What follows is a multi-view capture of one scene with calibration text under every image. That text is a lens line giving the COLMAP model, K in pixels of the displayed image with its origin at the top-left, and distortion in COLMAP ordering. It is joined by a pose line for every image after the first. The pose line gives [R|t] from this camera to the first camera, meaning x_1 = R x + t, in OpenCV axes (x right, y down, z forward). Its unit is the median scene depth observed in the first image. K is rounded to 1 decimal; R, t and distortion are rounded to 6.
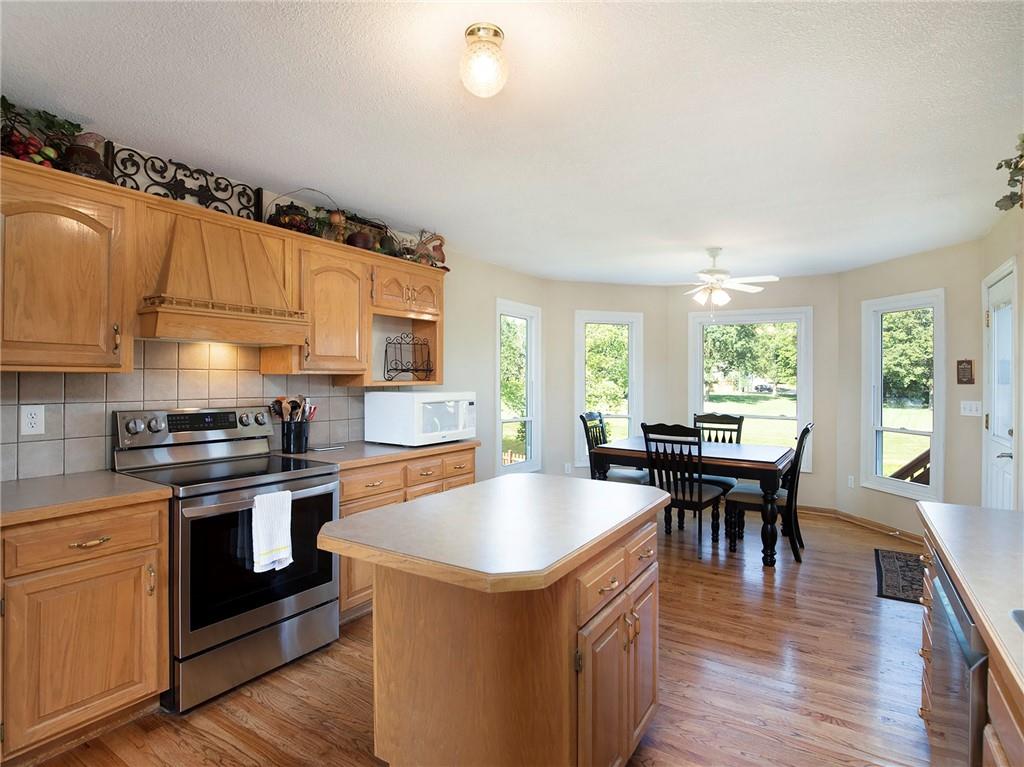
lens RADIAL K [[527.5, 0, 511.1], [0, 527.5, 379.3], [0, 0, 1]] dist [-0.029583, 0.003489]
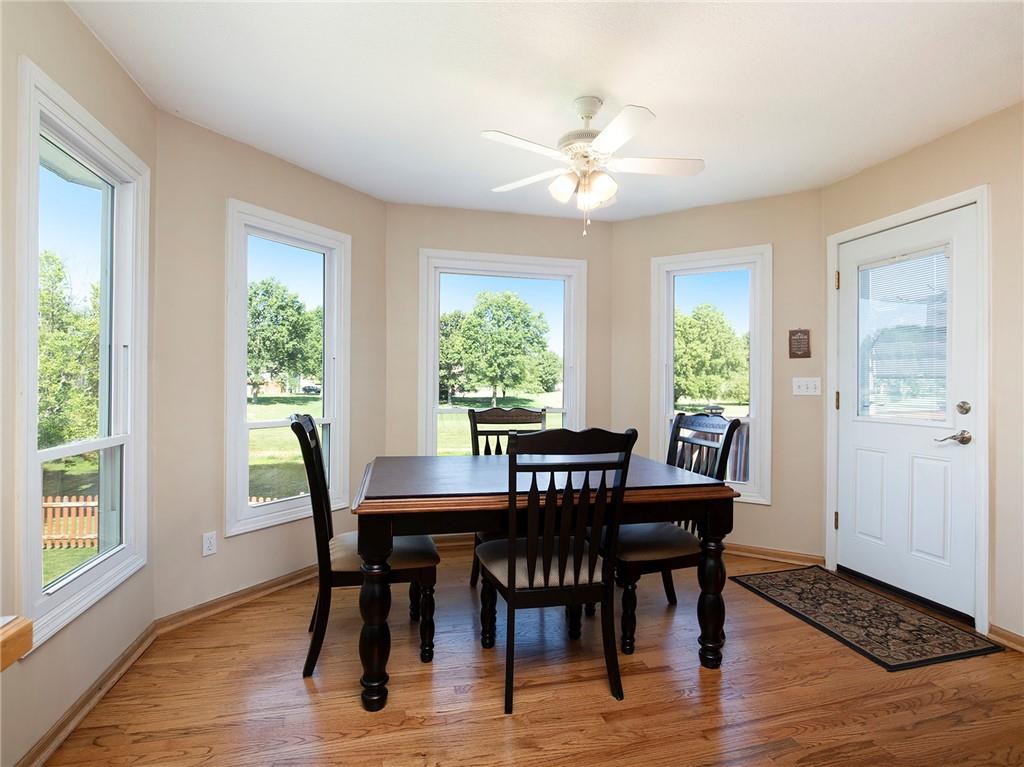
lens RADIAL K [[527.5, 0, 510.9], [0, 527.5, 376.8], [0, 0, 1]] dist [-0.029583, 0.003489]
pose [[0.678169, 0.005192, 0.734887, -0.052623], [0.001490, 0.999963, -0.008440, 0.032917], [-0.734904, 0.006819, 0.678137, 0.541172]]
